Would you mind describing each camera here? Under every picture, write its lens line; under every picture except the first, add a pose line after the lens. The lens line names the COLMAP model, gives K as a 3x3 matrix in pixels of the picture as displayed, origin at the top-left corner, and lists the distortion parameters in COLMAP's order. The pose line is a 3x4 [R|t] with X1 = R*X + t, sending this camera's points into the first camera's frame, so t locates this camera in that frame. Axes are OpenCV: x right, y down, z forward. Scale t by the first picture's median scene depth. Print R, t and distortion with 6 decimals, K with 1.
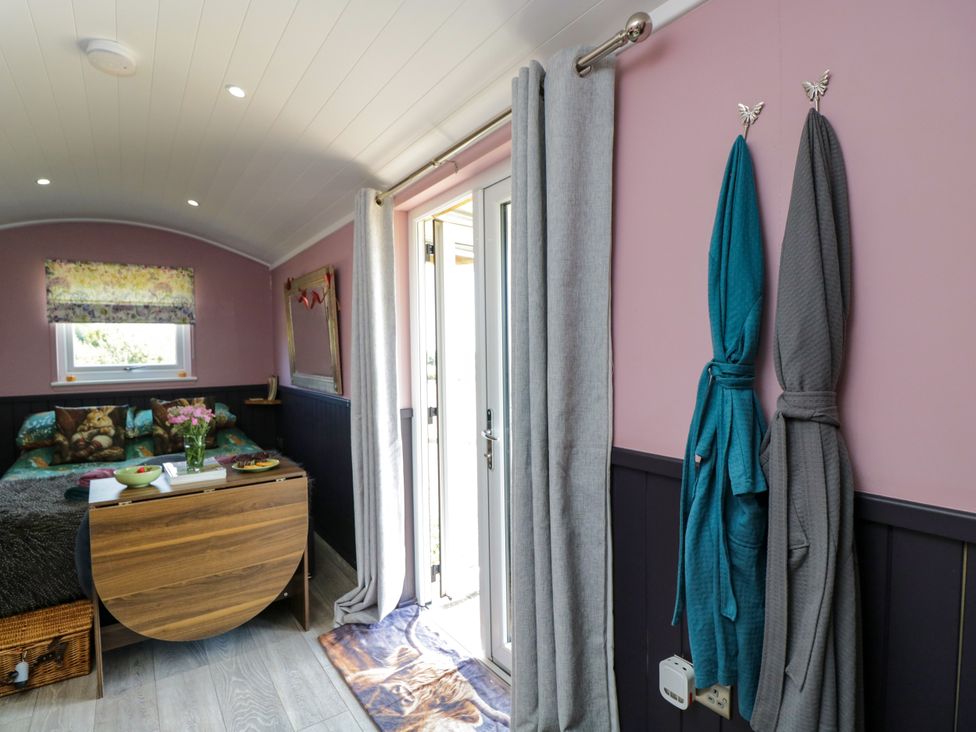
lens RADIAL K [[507.6, 0, 483.0], [0, 507.6, 367.2], [0, 0, 1]] dist [0.000296, -0.014697]
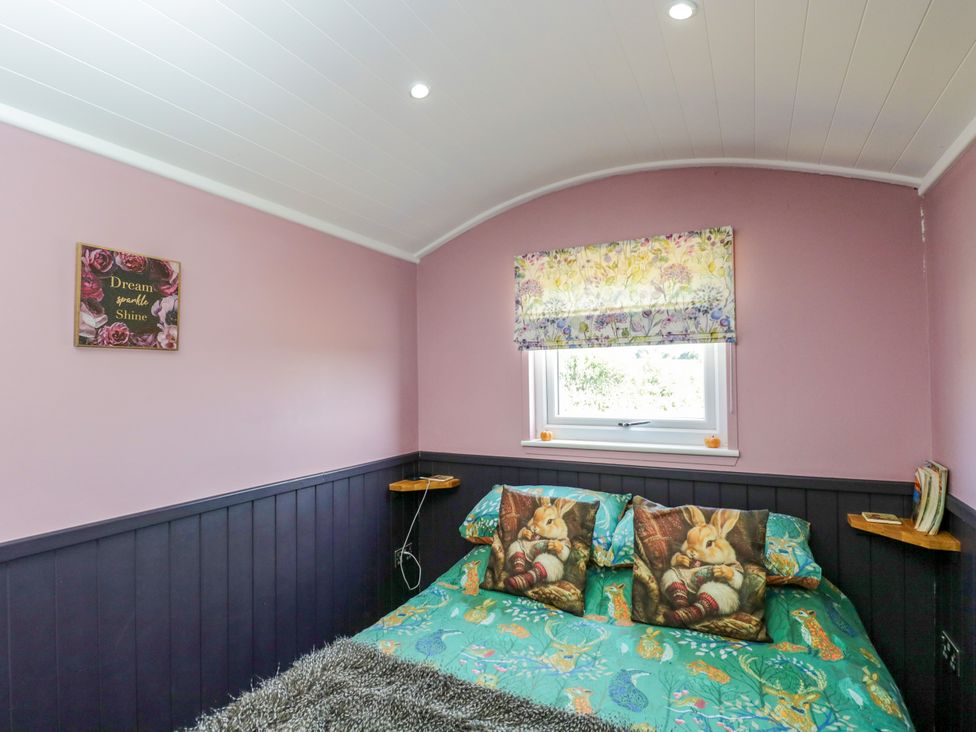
lens RADIAL K [[507.6, 0, 483.0], [0, 507.6, 367.2], [0, 0, 1]] dist [0.000296, -0.014697]
pose [[0.463957, -0.011585, -0.885782, -0.284780], [-0.024106, 0.999379, -0.025697, -0.046944], [0.885530, 0.033275, 0.463390, 0.636093]]
